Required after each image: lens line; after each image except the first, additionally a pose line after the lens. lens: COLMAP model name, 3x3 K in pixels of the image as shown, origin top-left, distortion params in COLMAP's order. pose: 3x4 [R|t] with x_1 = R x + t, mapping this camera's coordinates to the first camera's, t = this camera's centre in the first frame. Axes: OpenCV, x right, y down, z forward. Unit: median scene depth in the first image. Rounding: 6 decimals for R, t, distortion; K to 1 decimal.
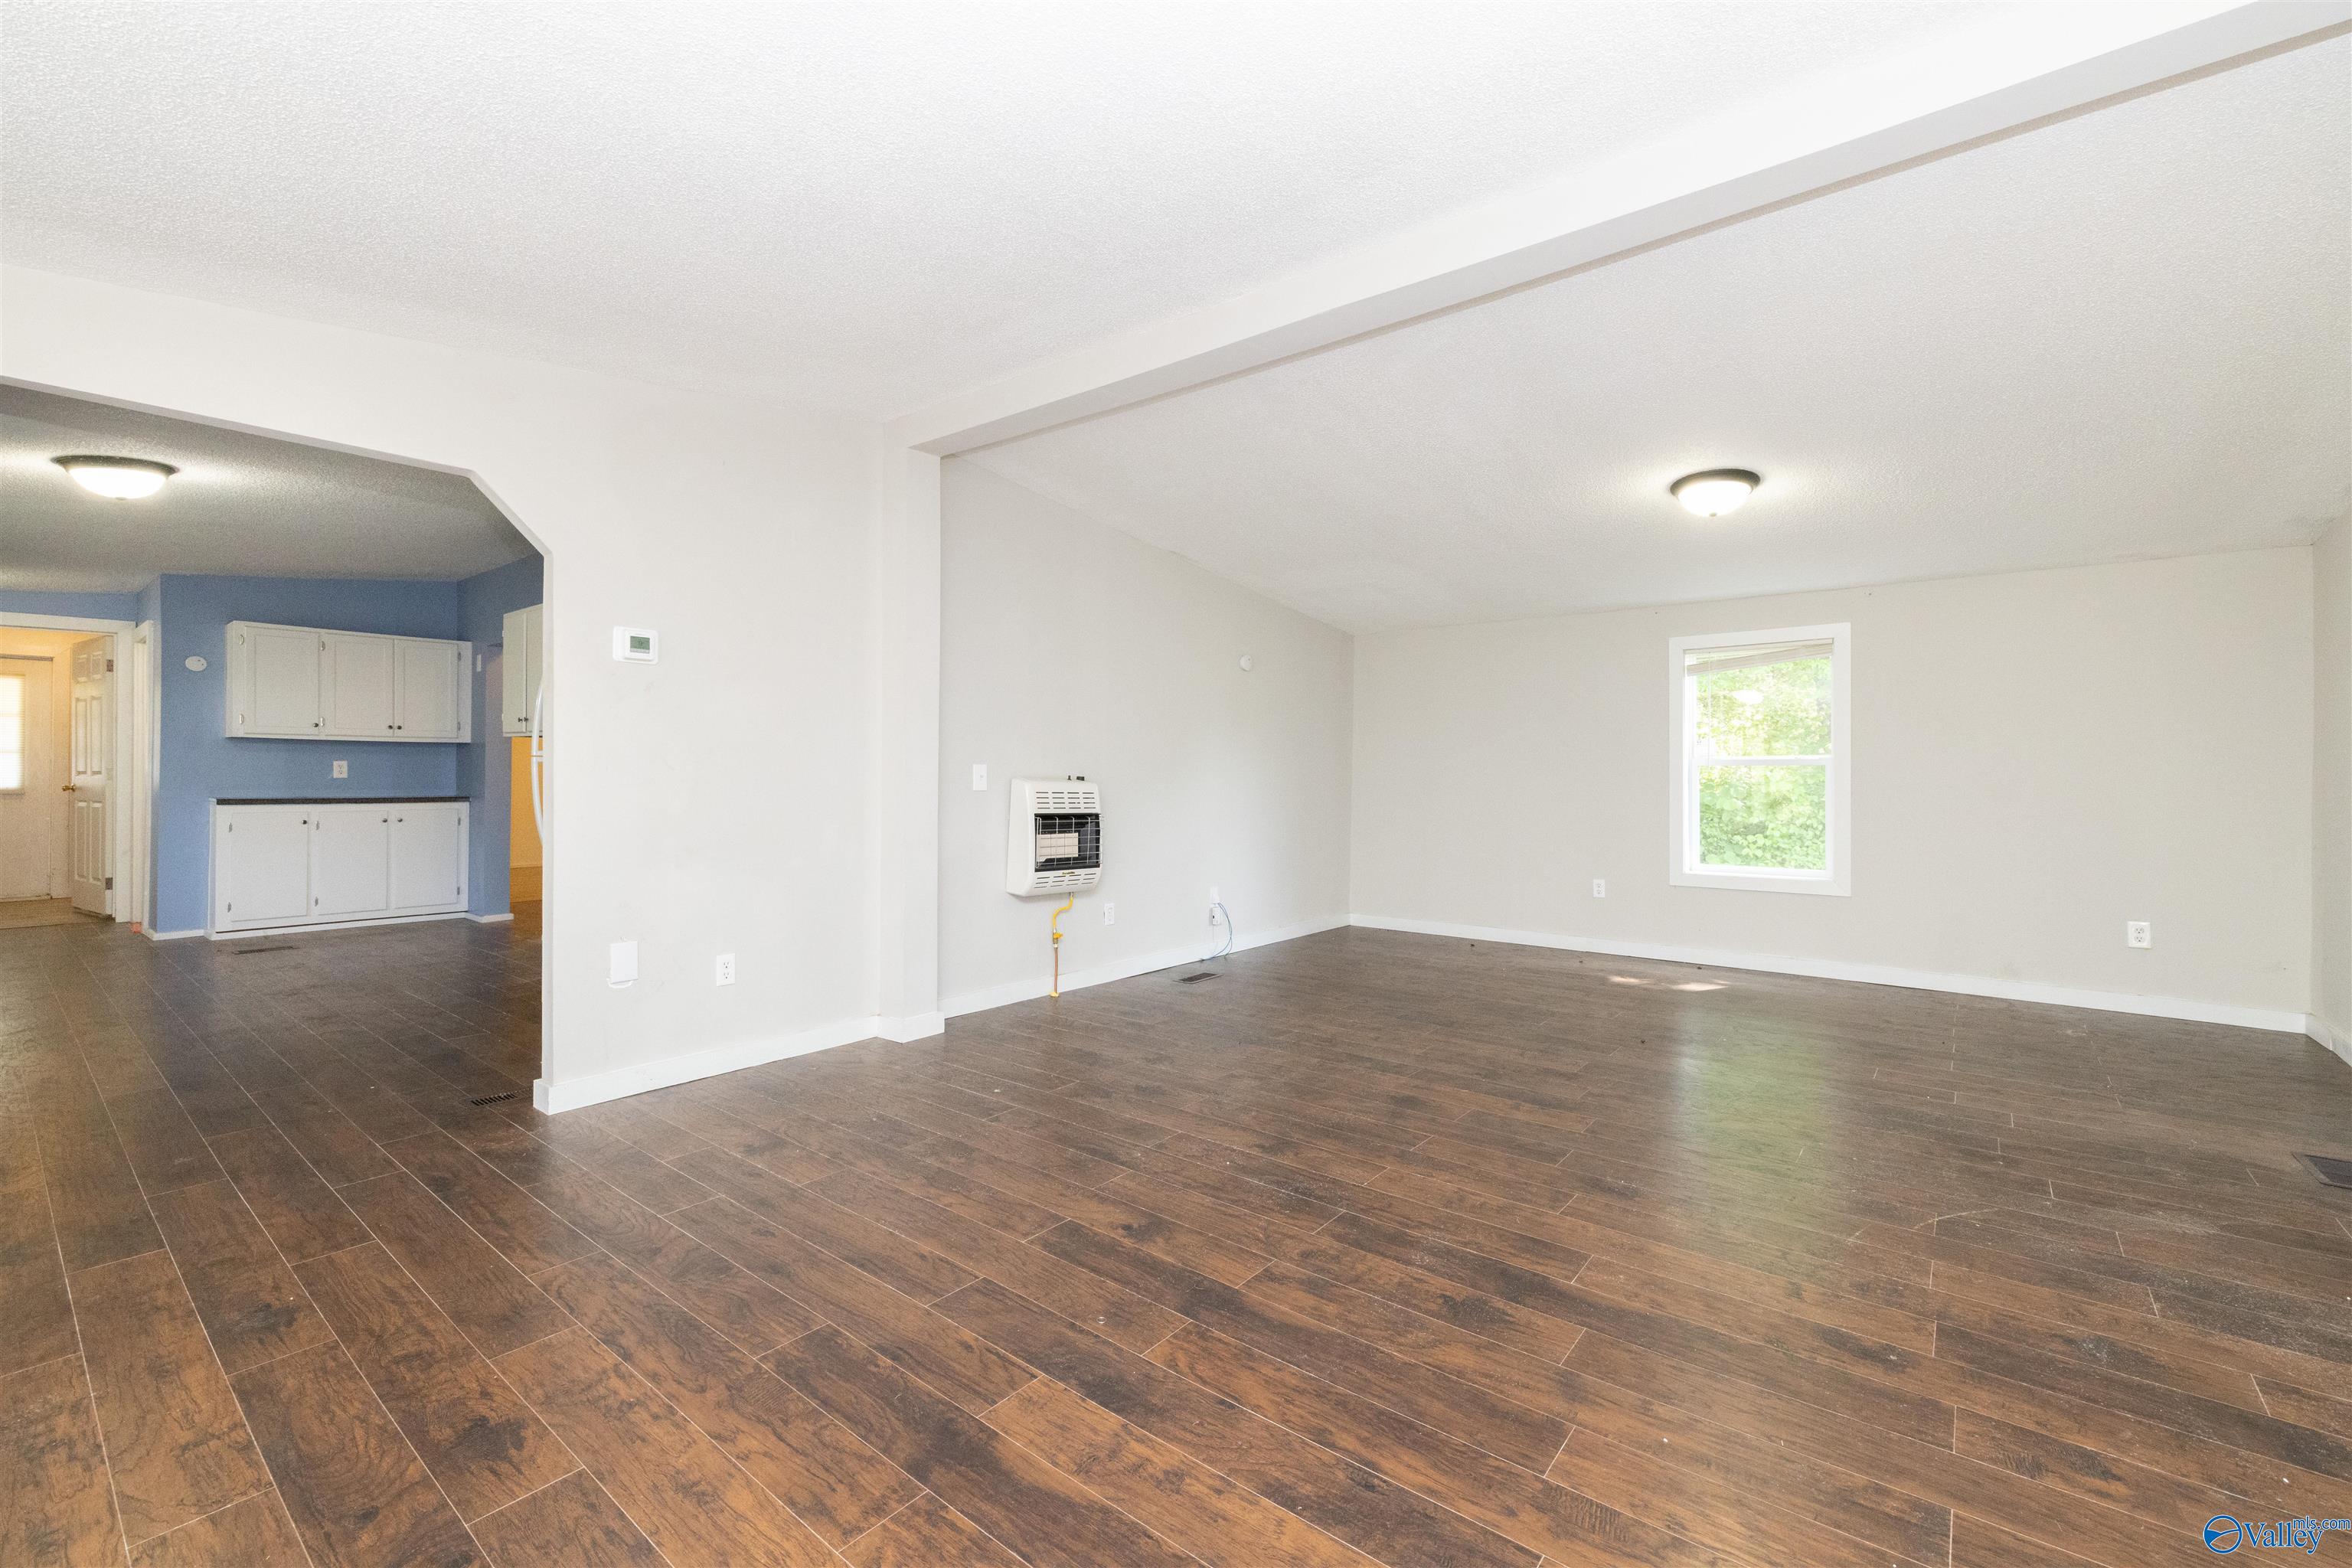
lens RADIAL K [[987.2, 0, 1178.5], [0, 987.2, 771.6], [0, 0, 1]] dist [0.001636, -0.000065]
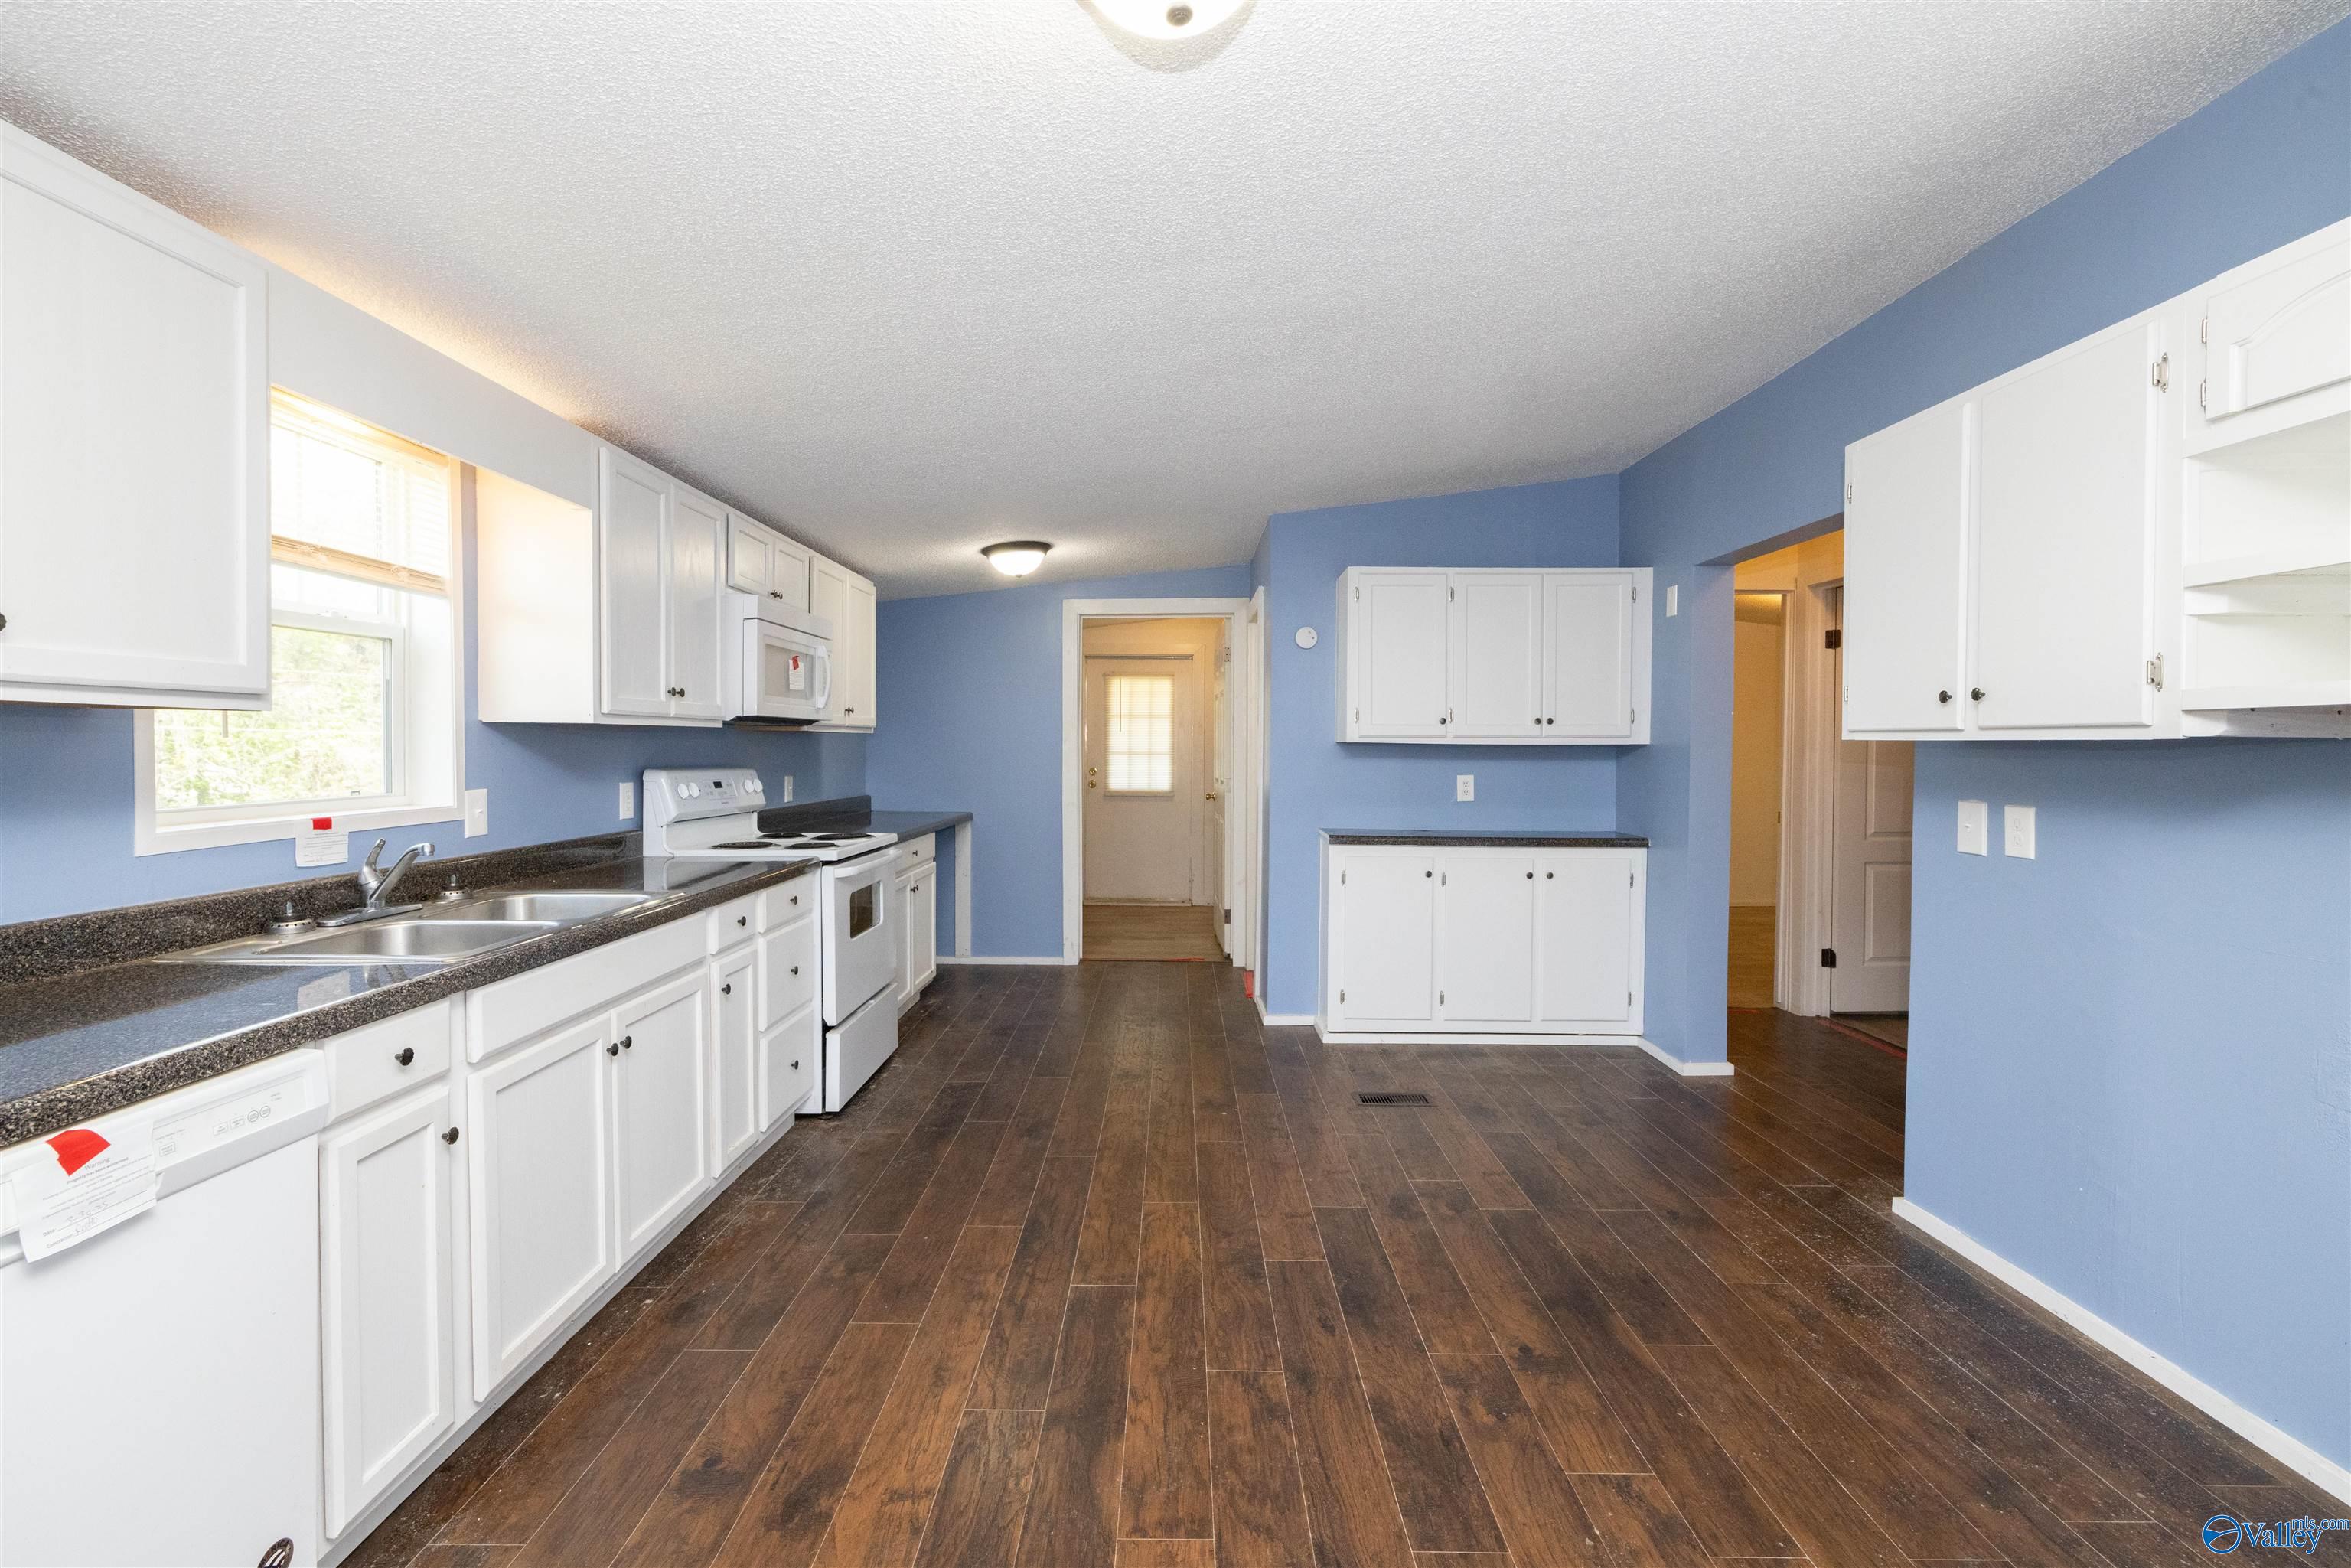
lens RADIAL K [[1003.2, 0, 1174.9], [0, 1003.2, 767.7], [0, 0, 1]] dist [0.001717, 0.000711]
pose [[0.624859, 0.013345, -0.780624, -0.470815], [-0.001730, 0.999875, 0.015708, -0.026485], [0.780736, -0.008465, 0.624804, 0.457614]]
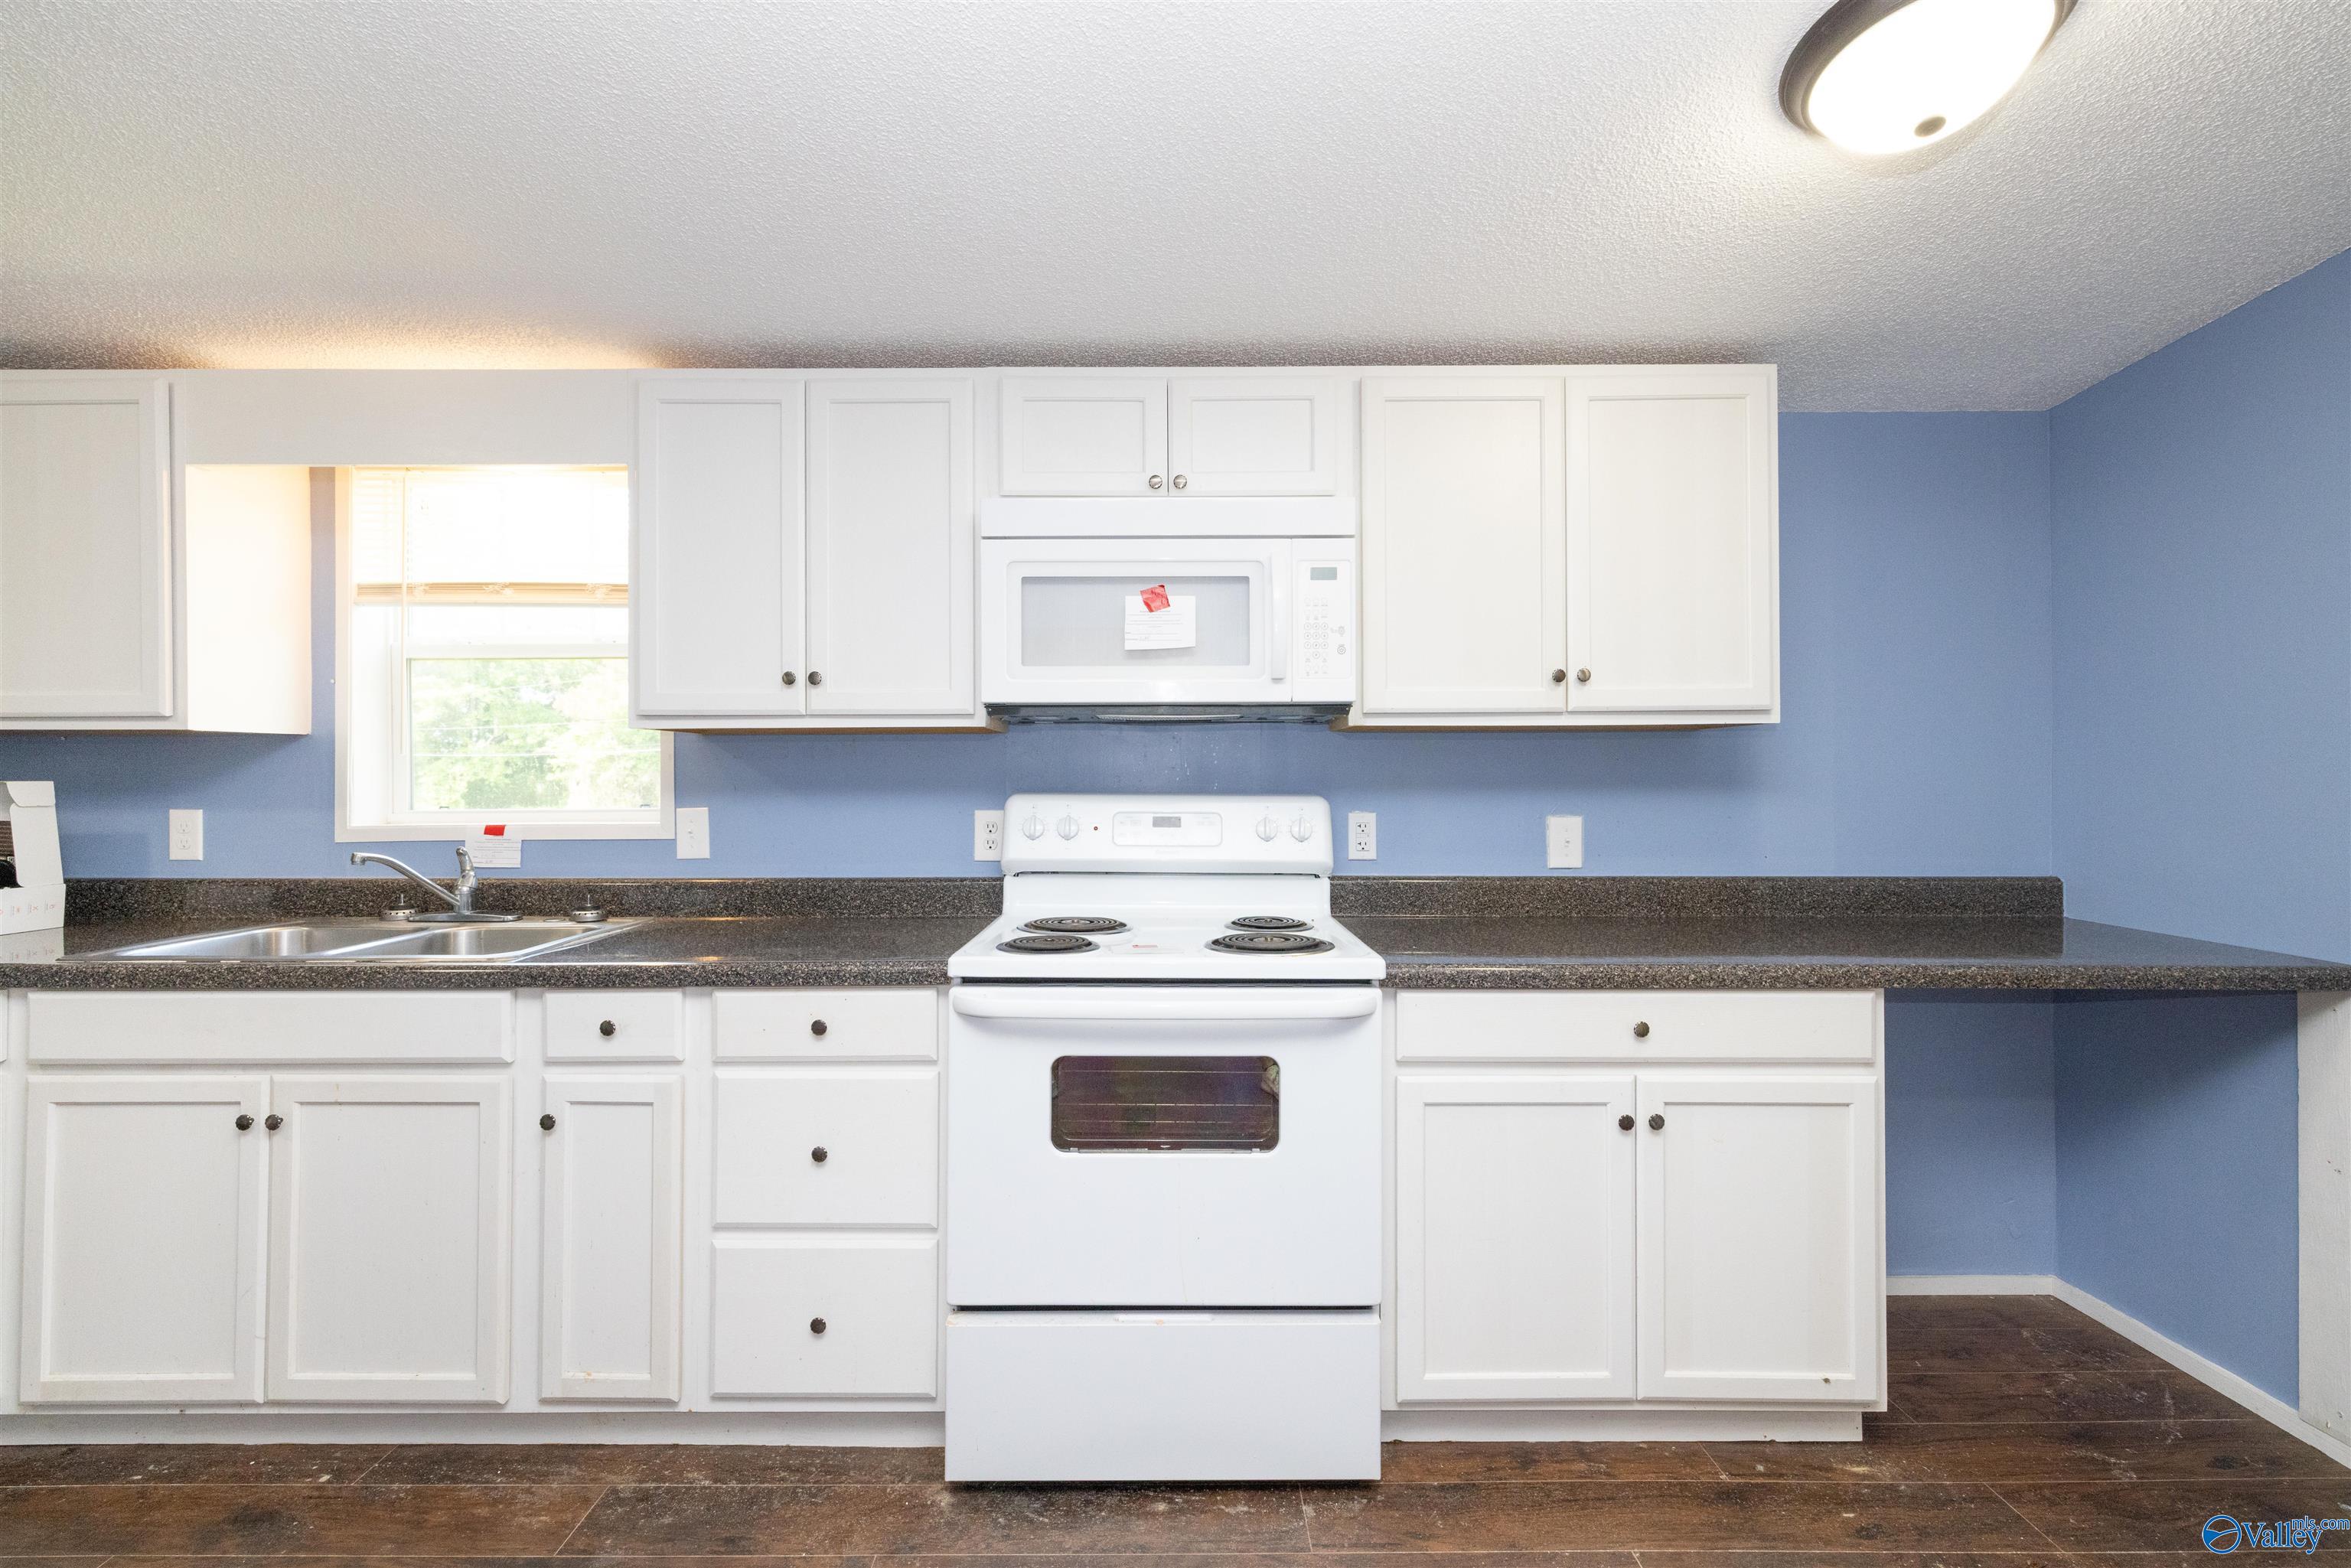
lens RADIAL K [[986.7, 0, 1178.0], [0, 986.7, 771.6], [0, 0, 1]] dist [0.001636, -0.000065]
pose [[-0.777593, -0.008256, -0.628714, -0.849982], [-0.004151, 0.999959, -0.007996, -0.022229], [0.628754, -0.003608, -0.777596, 0.863588]]
